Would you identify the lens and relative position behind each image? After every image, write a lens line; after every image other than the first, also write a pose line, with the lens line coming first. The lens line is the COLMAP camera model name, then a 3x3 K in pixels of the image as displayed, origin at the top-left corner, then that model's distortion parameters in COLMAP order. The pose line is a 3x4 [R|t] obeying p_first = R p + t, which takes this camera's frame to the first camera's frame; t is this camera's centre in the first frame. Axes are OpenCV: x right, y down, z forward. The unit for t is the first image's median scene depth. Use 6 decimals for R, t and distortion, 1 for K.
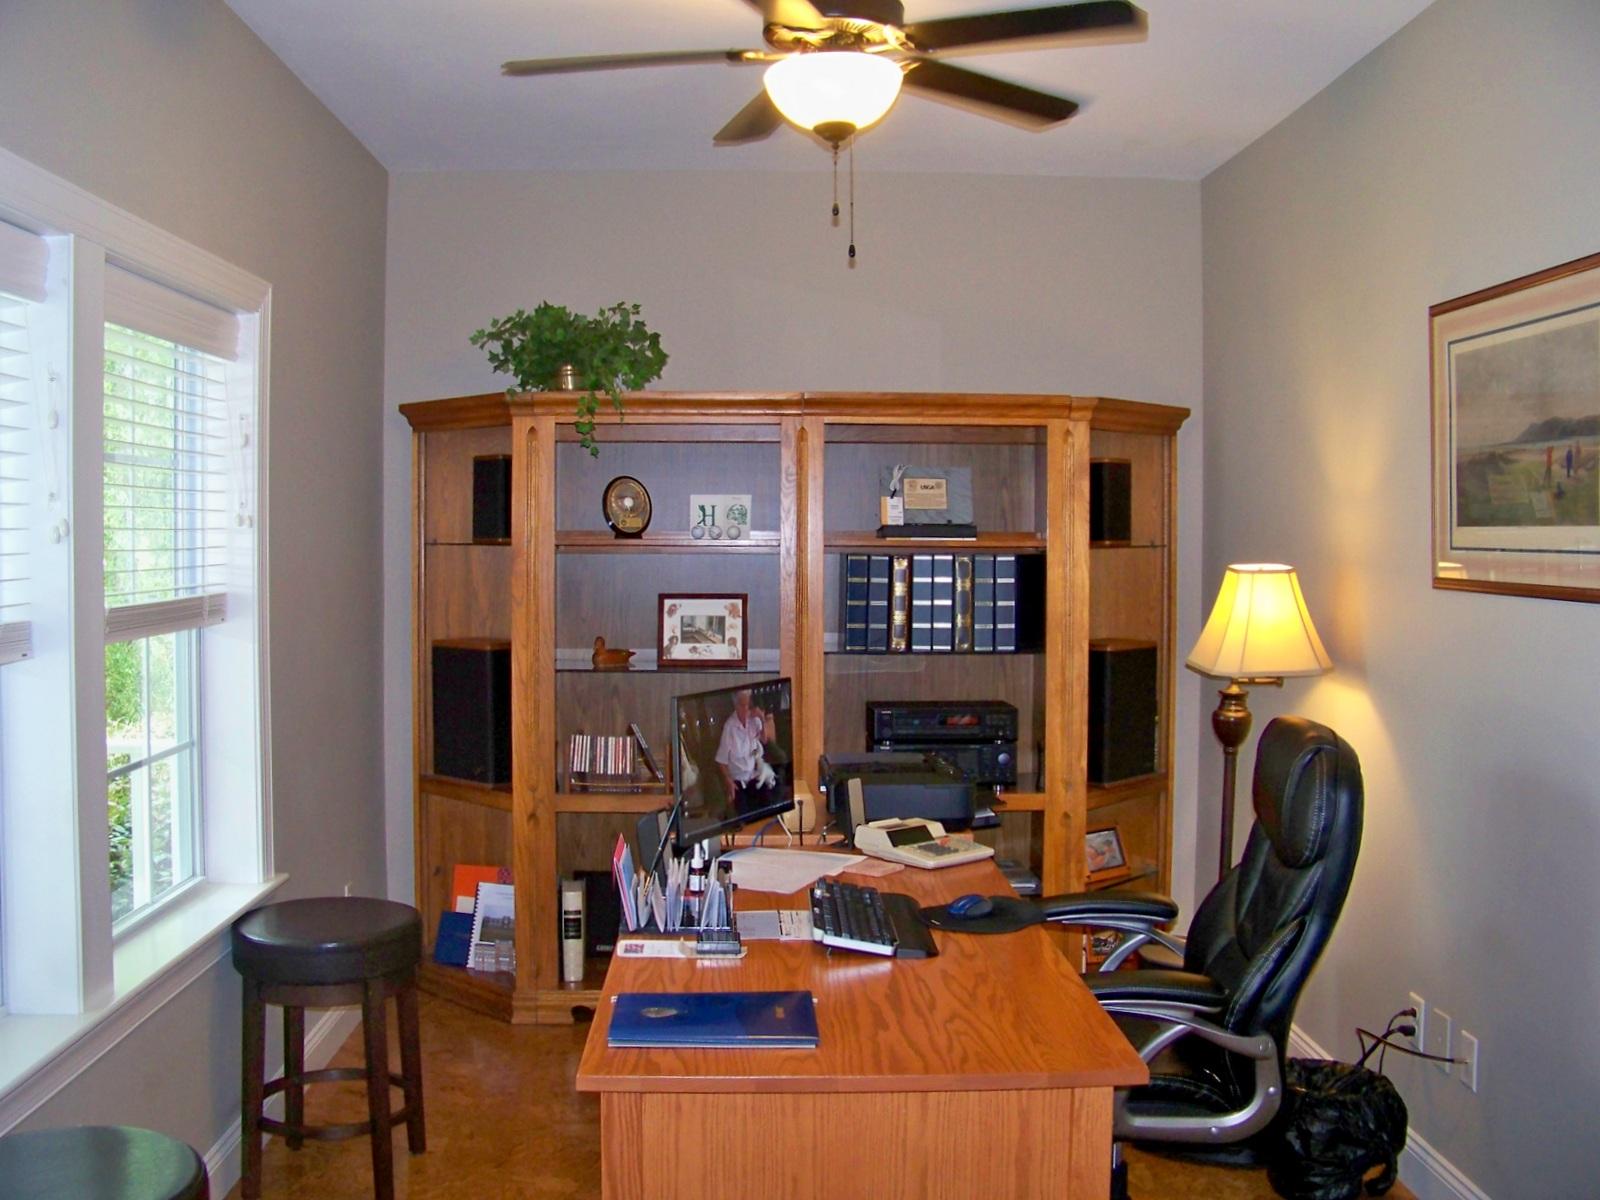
lens RADIAL K [[1668.0, 0, 800.0], [0, 1668.0, 600.0], [0, 0, 1]] dist [-0.293458, 0.422549]
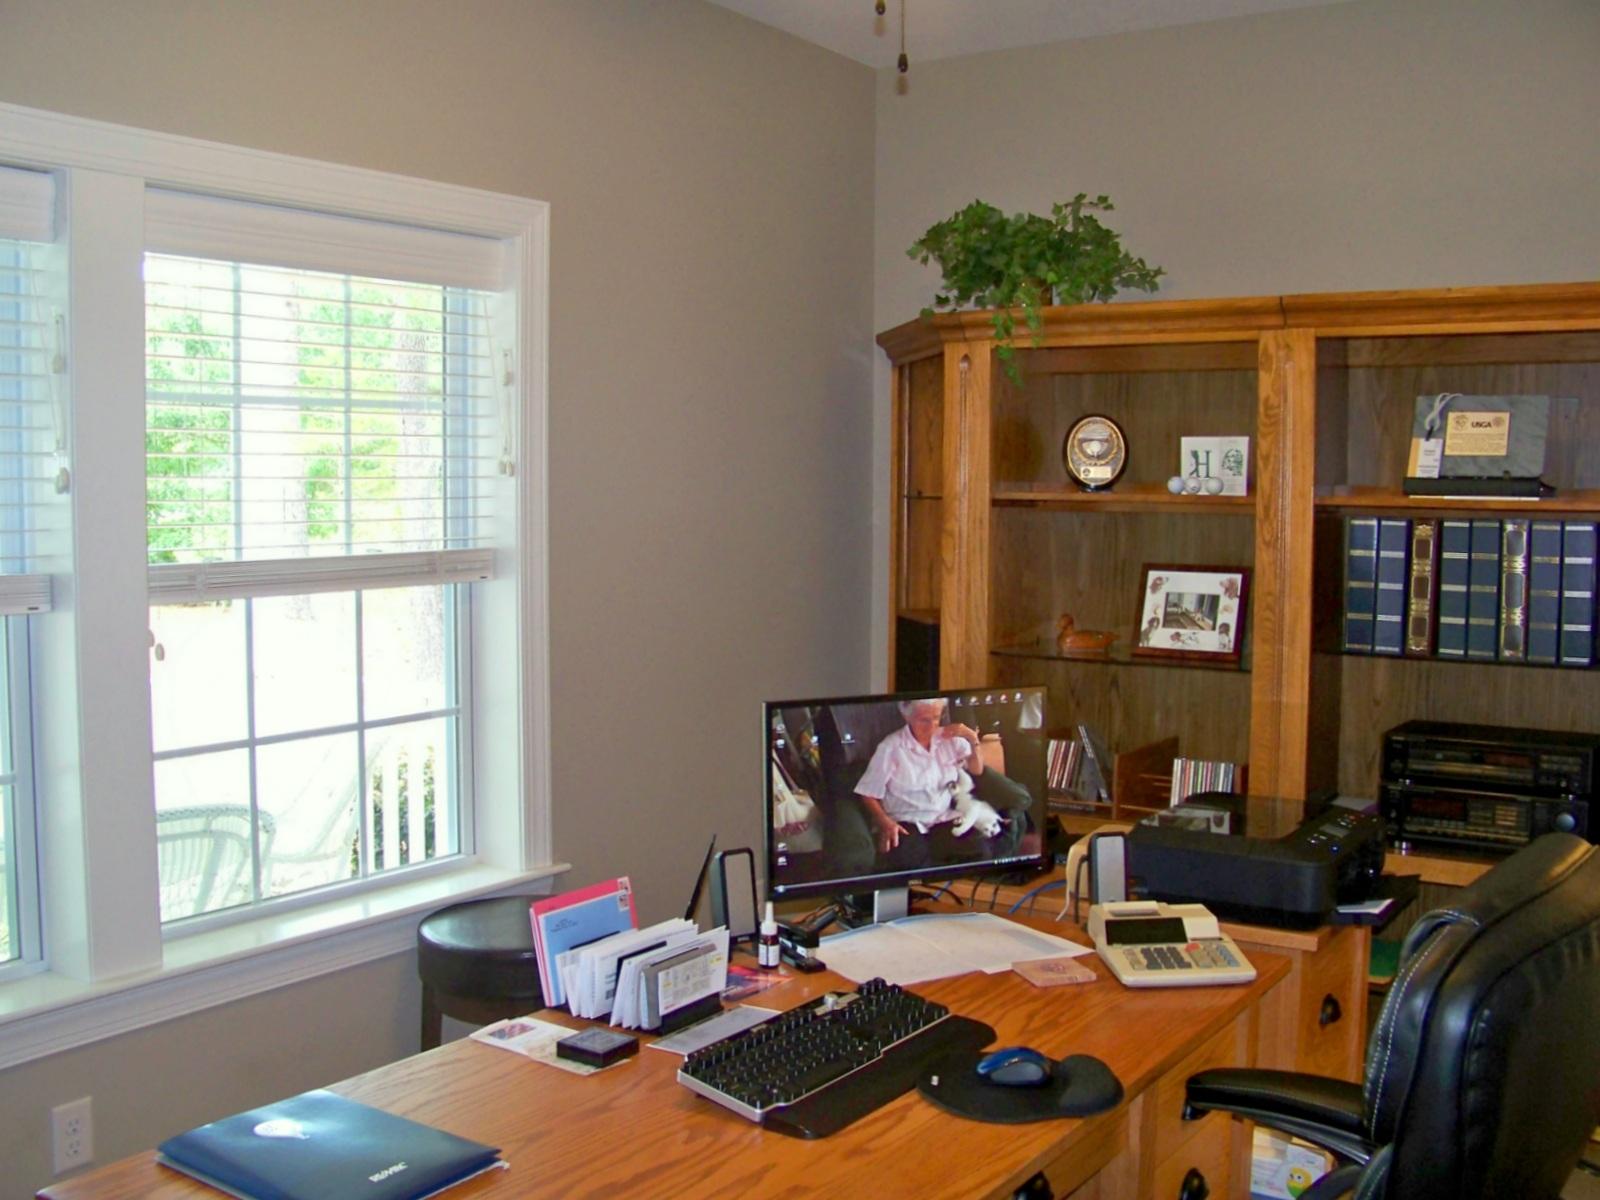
lens RADIAL K [[1668.0, 0, 800.0], [0, 1668.0, 600.0], [0, 0, 1]] dist [-0.293458, 0.422549]
pose [[0.786591, 0.044139, -0.615895, 0.274353], [-0.027239, 0.998951, 0.036803, -0.010836], [0.616874, -0.012172, 0.786968, 0.293033]]
